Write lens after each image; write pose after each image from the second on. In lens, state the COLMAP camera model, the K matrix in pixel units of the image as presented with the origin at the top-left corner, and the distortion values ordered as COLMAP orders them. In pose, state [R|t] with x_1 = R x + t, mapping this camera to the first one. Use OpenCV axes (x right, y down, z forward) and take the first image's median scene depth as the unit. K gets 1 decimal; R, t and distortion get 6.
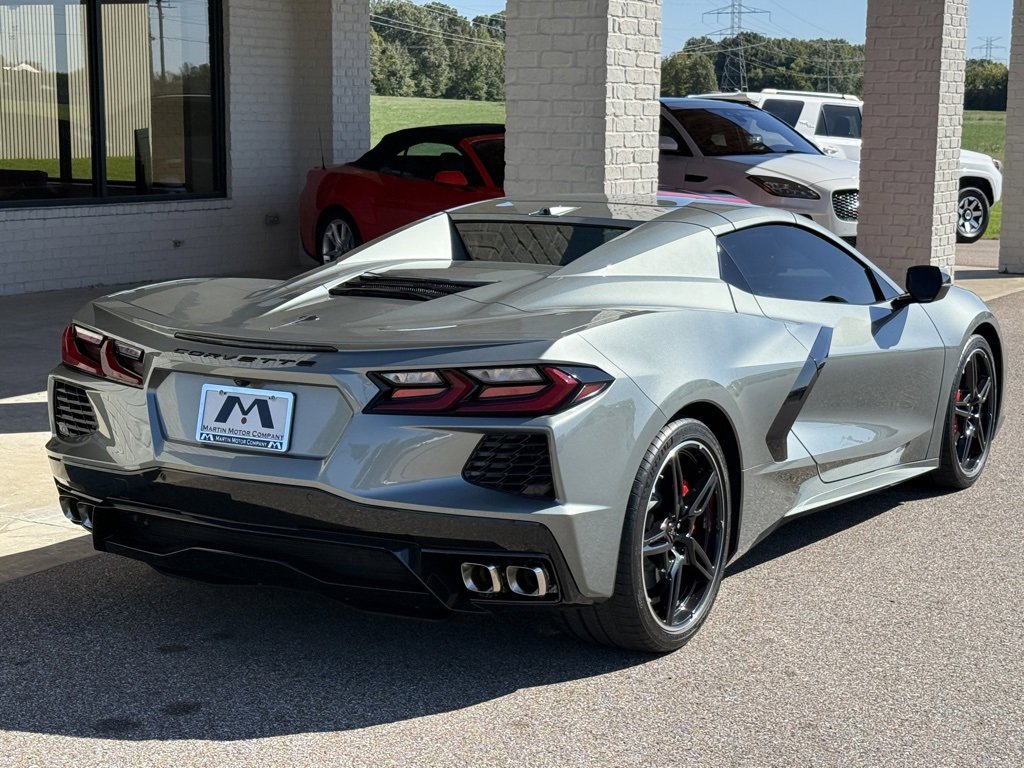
lens RADIAL K [[1802.9, 0, 512.0], [0, 1802.9, 384.0], [0, 0, 1]] dist [0.162429, -0.029189]
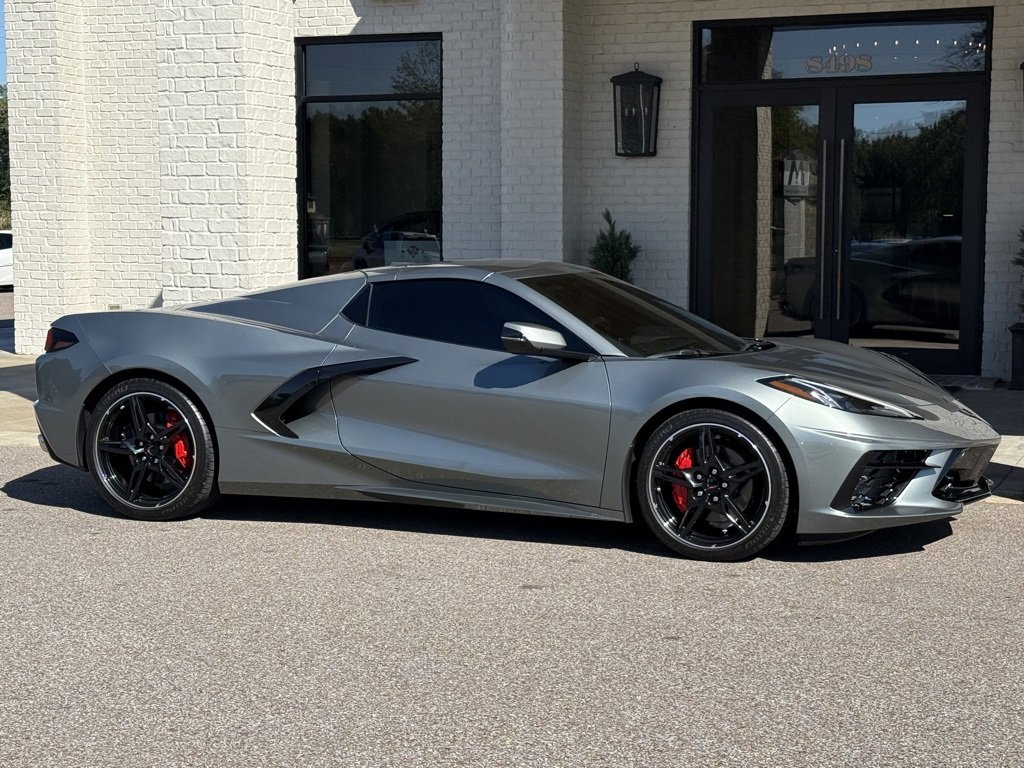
lens RADIAL K [[1791.4, 0, 519.8], [0, 1791.4, 382.1], [0, 0, 1]] dist [0.129448, 0.017420]
pose [[0.156449, 0.077692, -0.984626, 1.406846], [-0.146814, 0.987656, 0.054603, -0.093324], [0.976714, 0.136015, 0.165924, 0.843932]]
